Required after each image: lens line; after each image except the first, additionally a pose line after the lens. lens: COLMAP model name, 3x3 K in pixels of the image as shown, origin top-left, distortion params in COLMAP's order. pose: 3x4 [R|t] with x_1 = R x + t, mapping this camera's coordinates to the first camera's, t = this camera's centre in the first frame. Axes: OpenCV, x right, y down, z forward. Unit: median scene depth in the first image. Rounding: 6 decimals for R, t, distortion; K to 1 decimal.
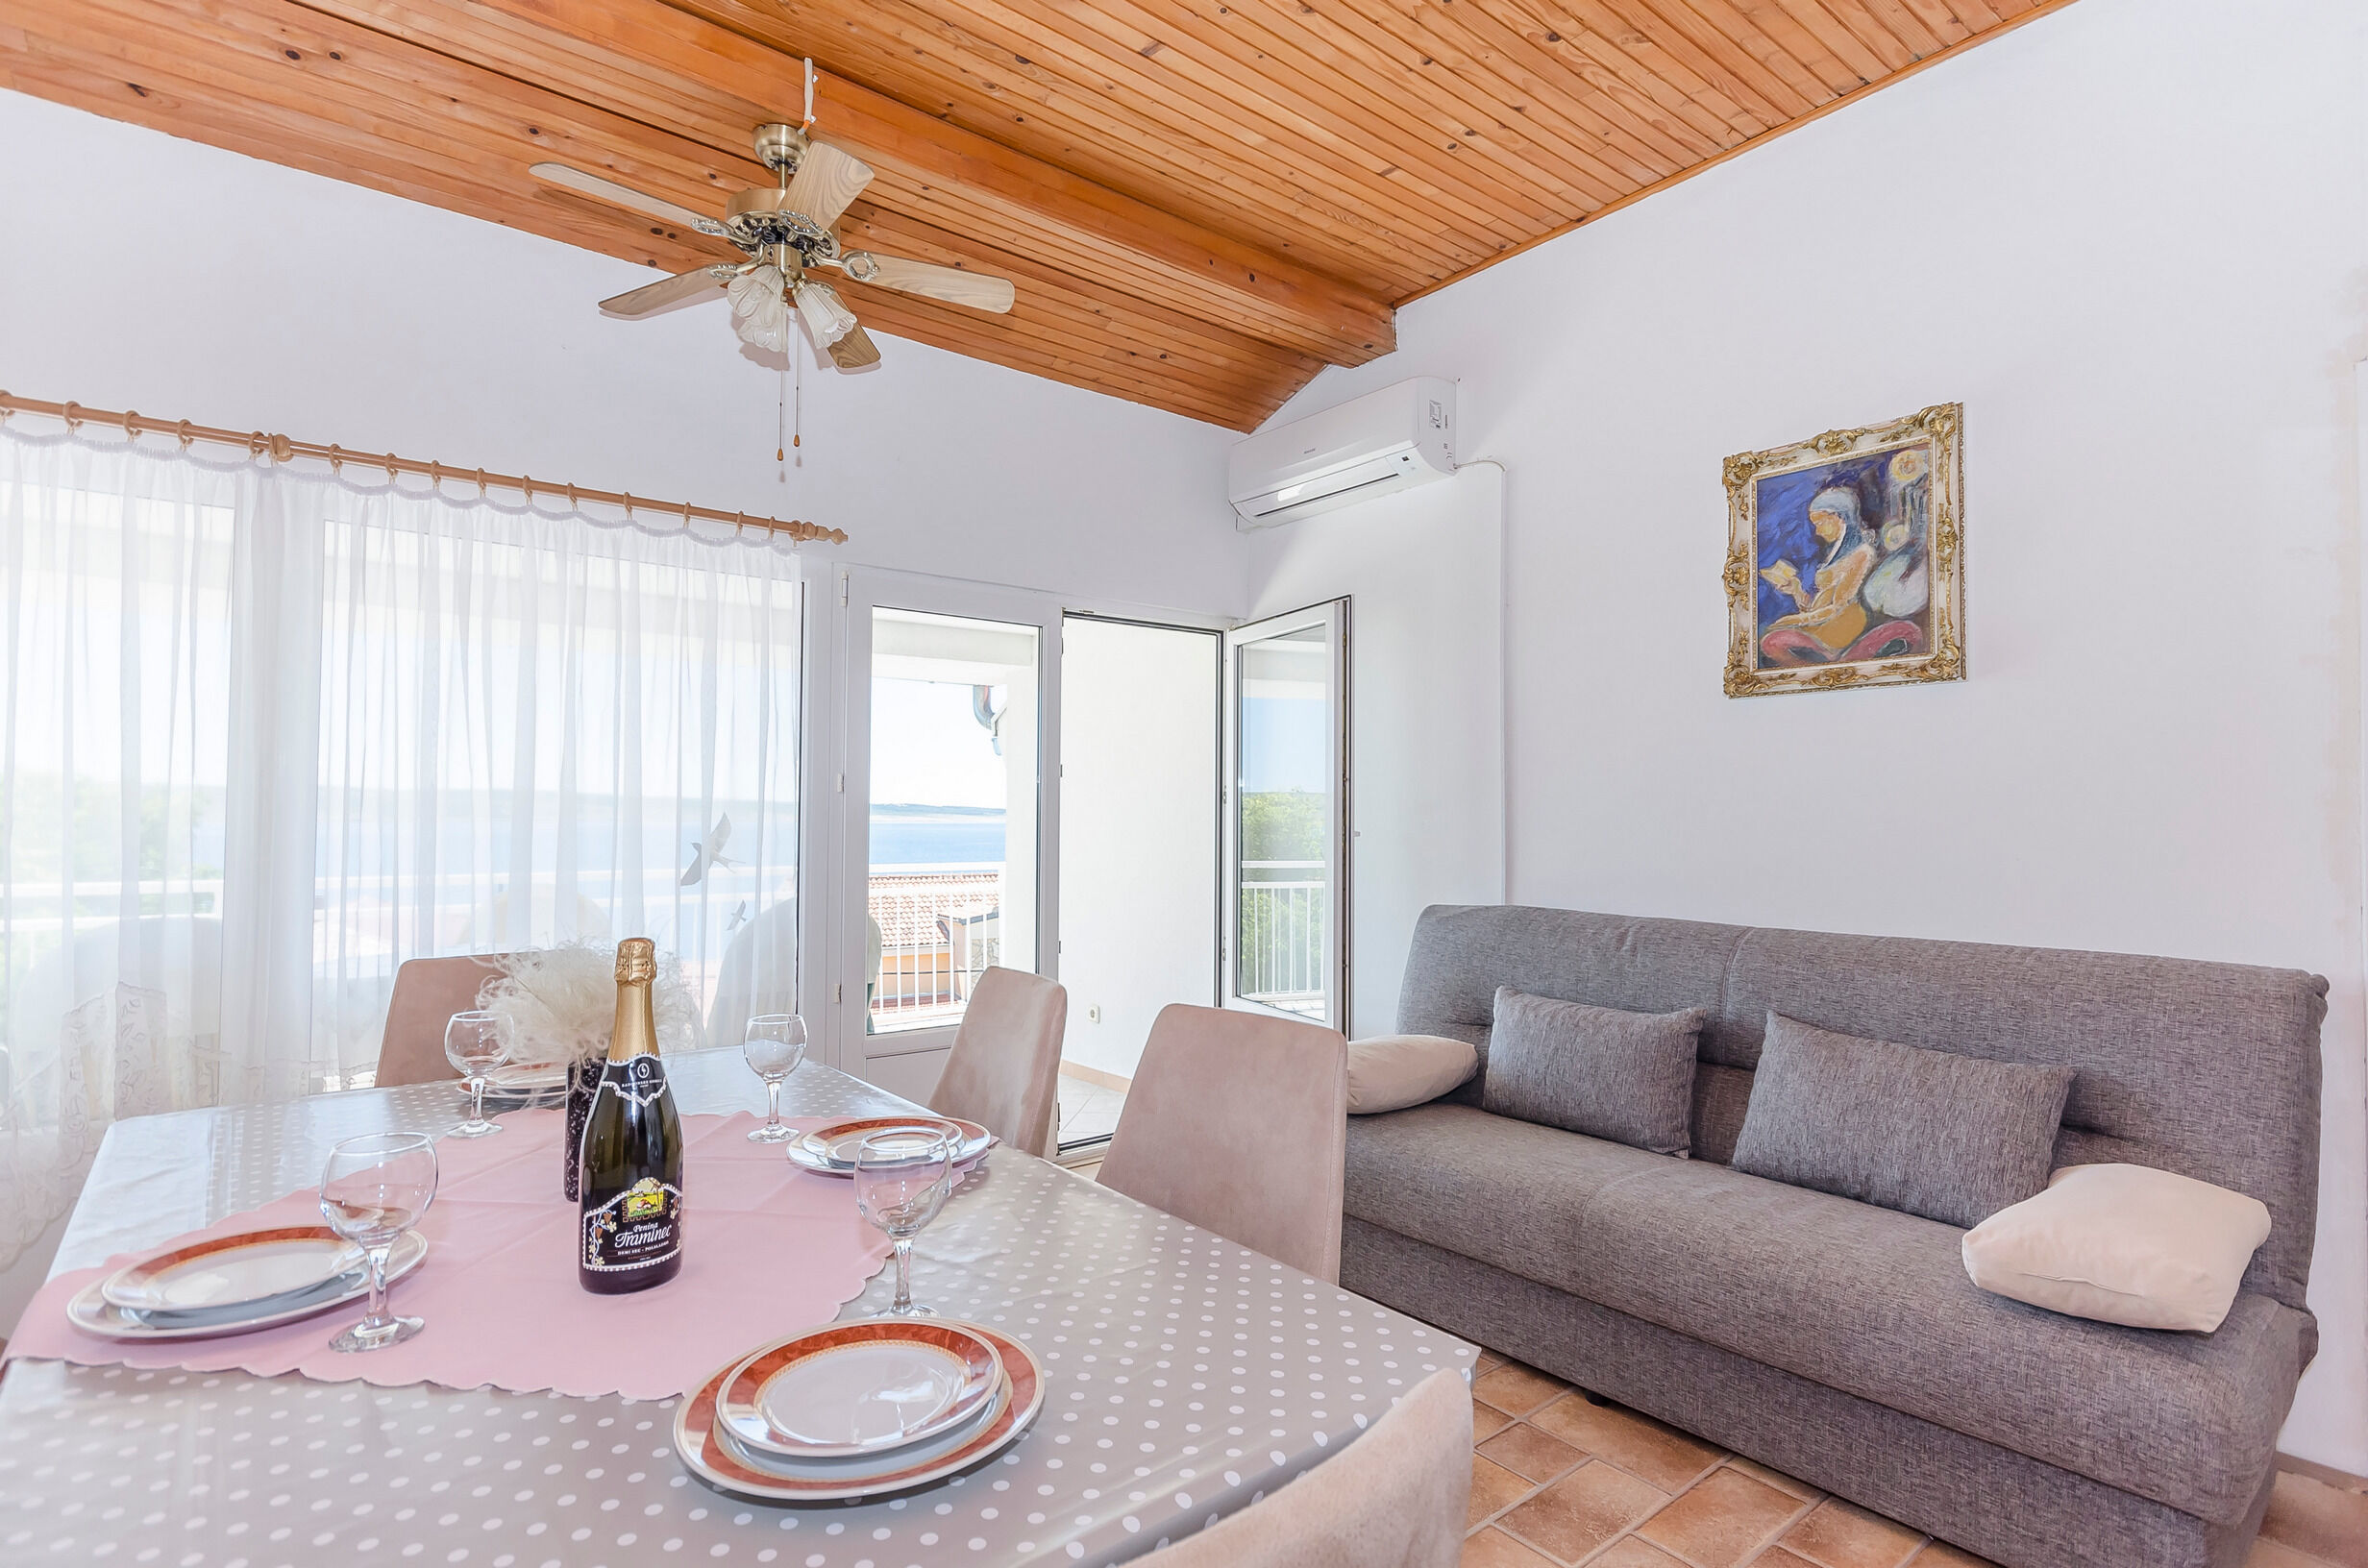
lens RADIAL K [[1177.8, 0, 1184.0], [0, 1177.8, 784.0], [0, 0, 1]] dist [0.032946, -0.012220]
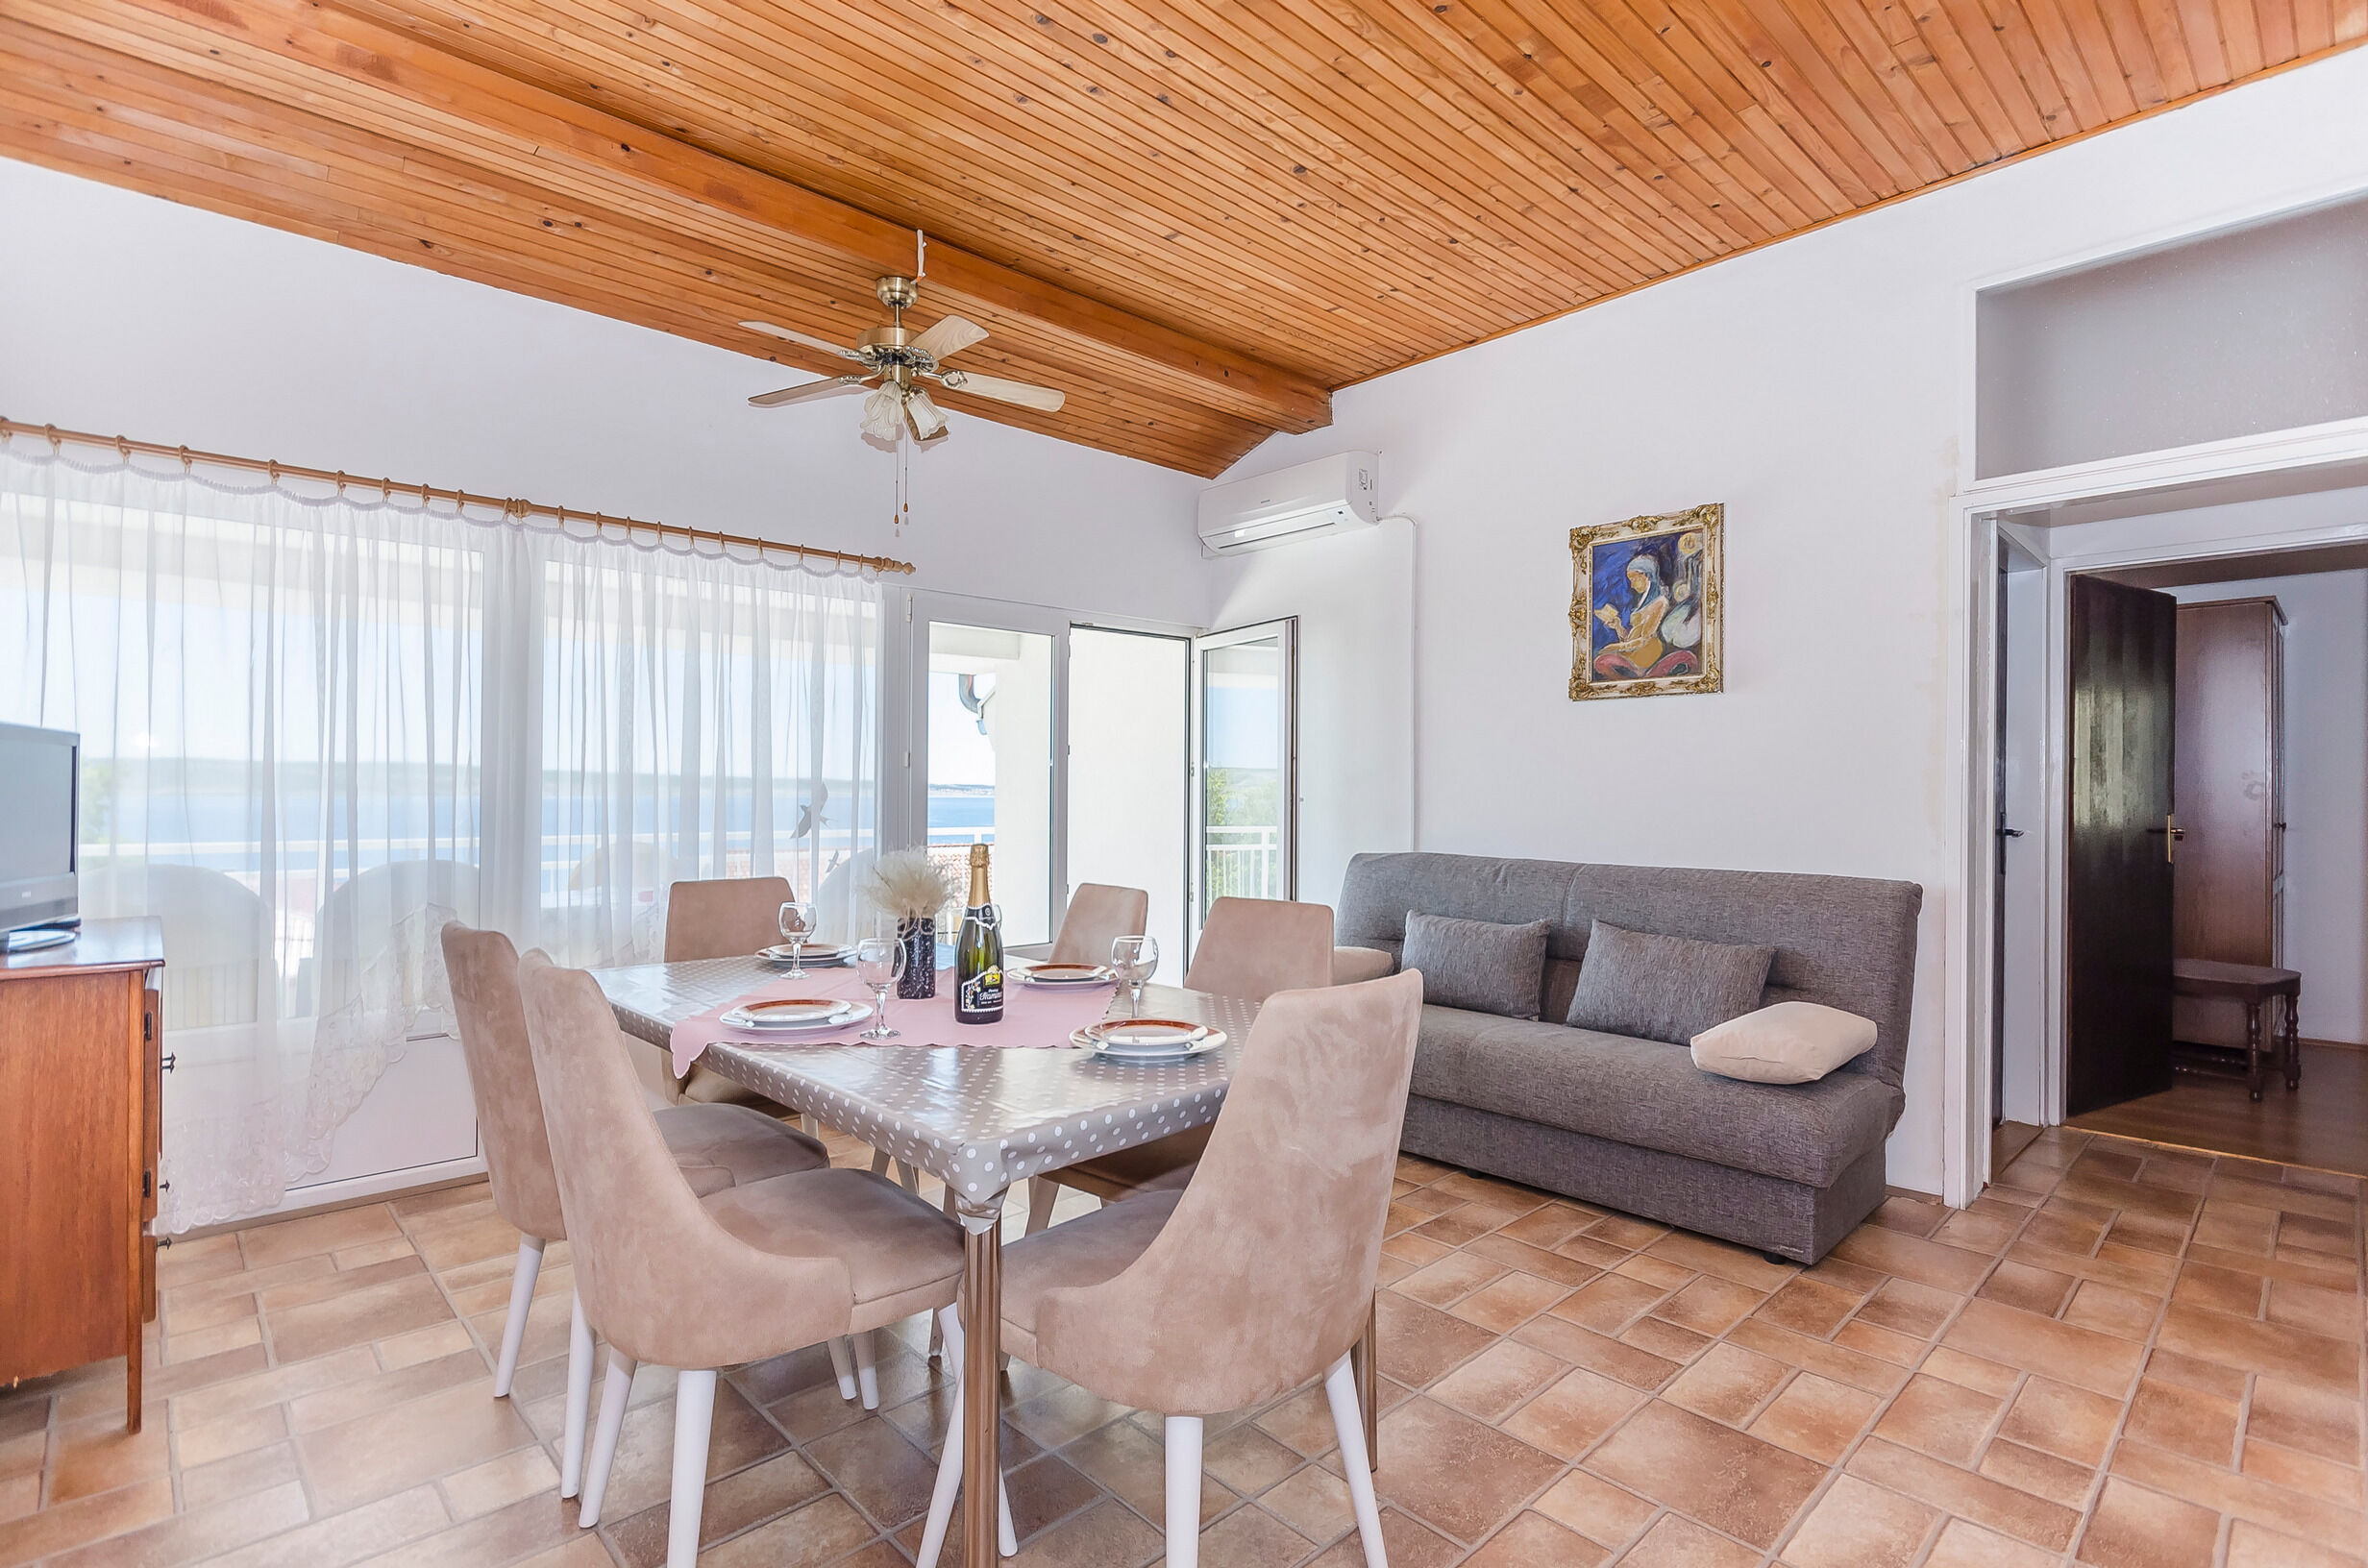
lens RADIAL K [[1177.8, 0, 1184.0], [0, 1177.8, 784.0], [0, 0, 1]] dist [0.032946, -0.012220]
pose [[0.996424, 0.001575, 0.084484, -0.120785], [-0.003356, 0.999775, 0.020935, -0.002524], [-0.084432, -0.021144, 0.996205, -0.371703]]
